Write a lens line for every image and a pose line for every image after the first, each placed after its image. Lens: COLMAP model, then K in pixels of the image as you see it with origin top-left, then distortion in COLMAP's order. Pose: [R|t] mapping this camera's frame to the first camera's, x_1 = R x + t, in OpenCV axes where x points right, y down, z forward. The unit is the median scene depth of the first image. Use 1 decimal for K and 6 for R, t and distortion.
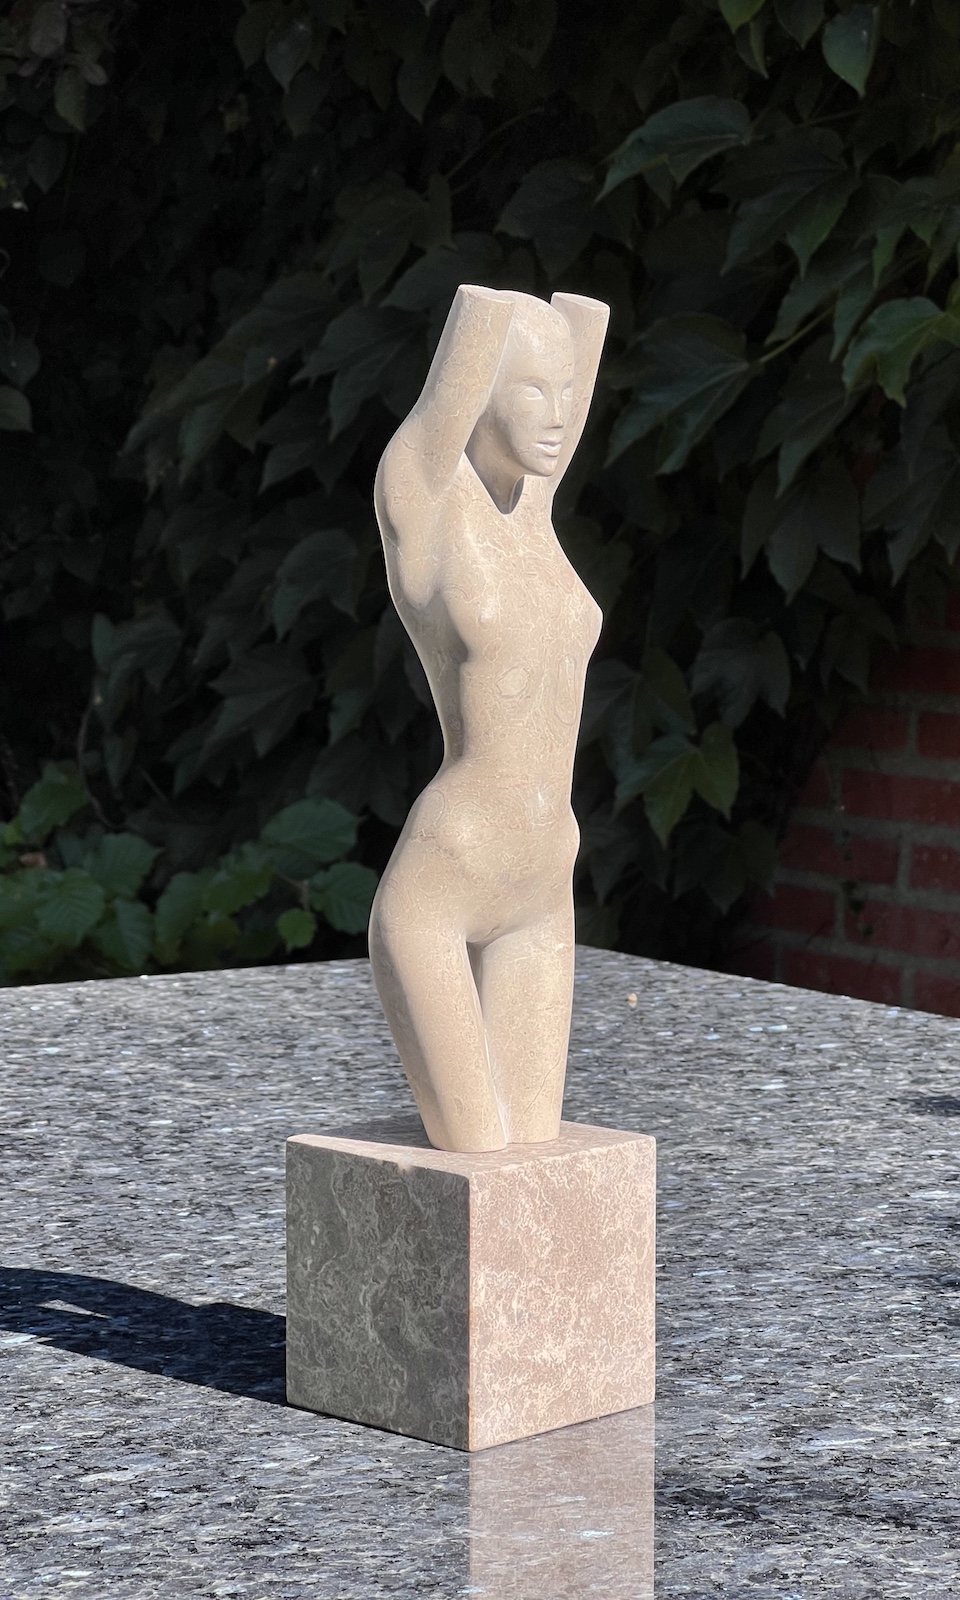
lens RADIAL K [[3995.3, 0, 476.6], [0, 3995.3, 799.5], [0, 0, 1]] dist [0.276453, 0.000000]
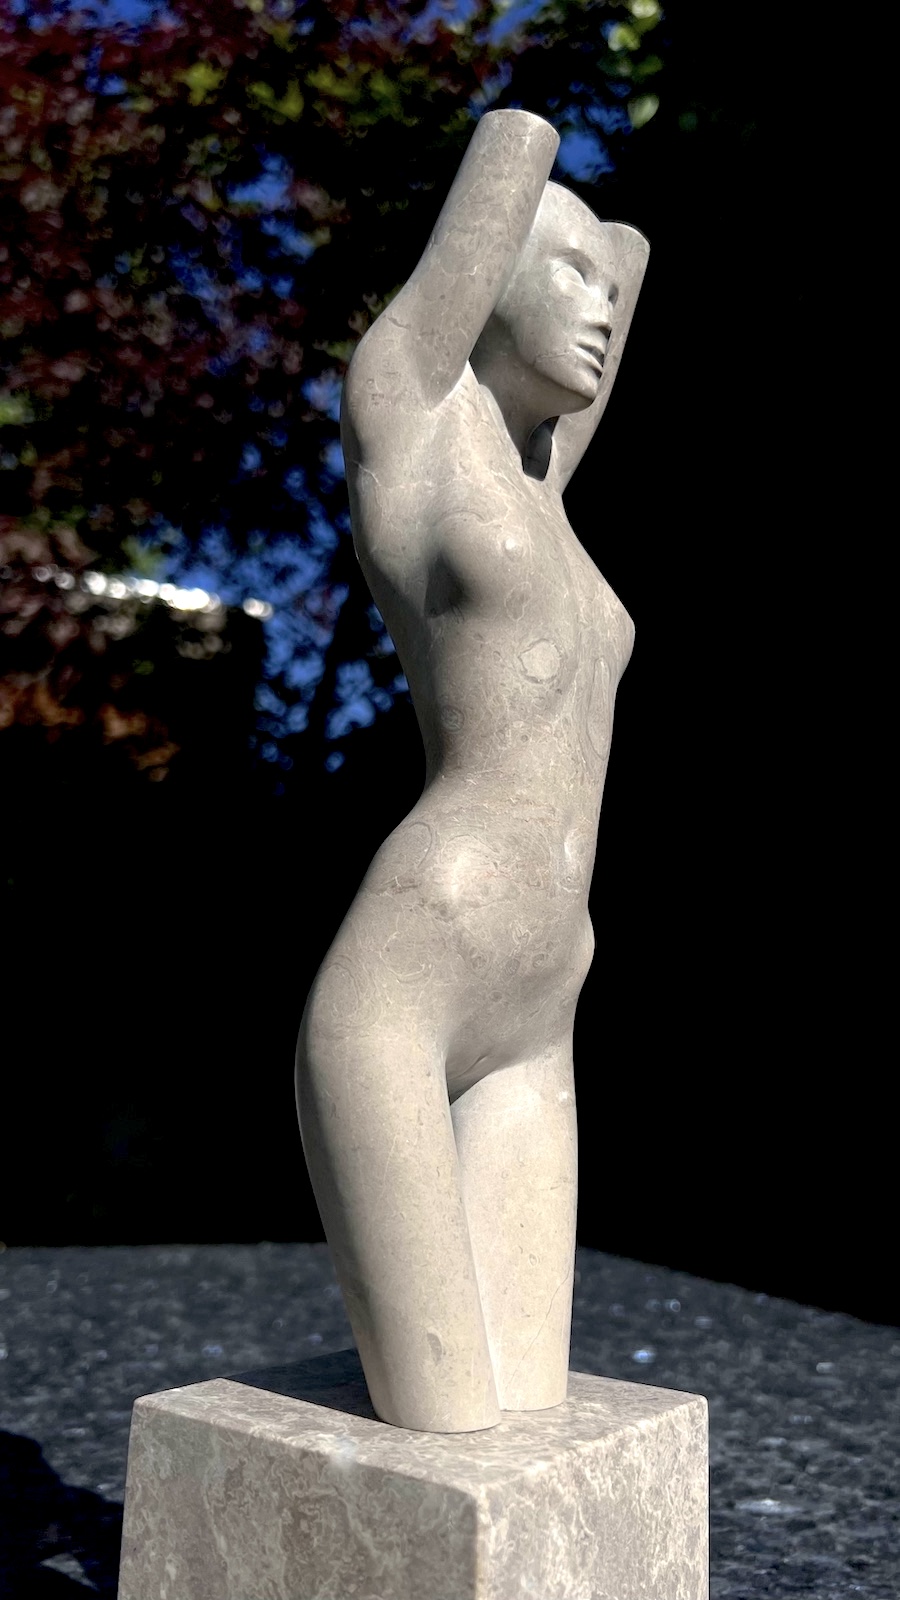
lens RADIAL K [[1399.5, 0, 463.8], [0, 1399.5, 784.6], [0, 0, 1]] dist [0.047726, -0.083393]
pose [[0.987961, 0.062931, 0.141322, -0.034735], [-0.020176, 0.958133, -0.285613, 0.056467], [-0.153379, 0.279323, 0.947868, 0.782497]]
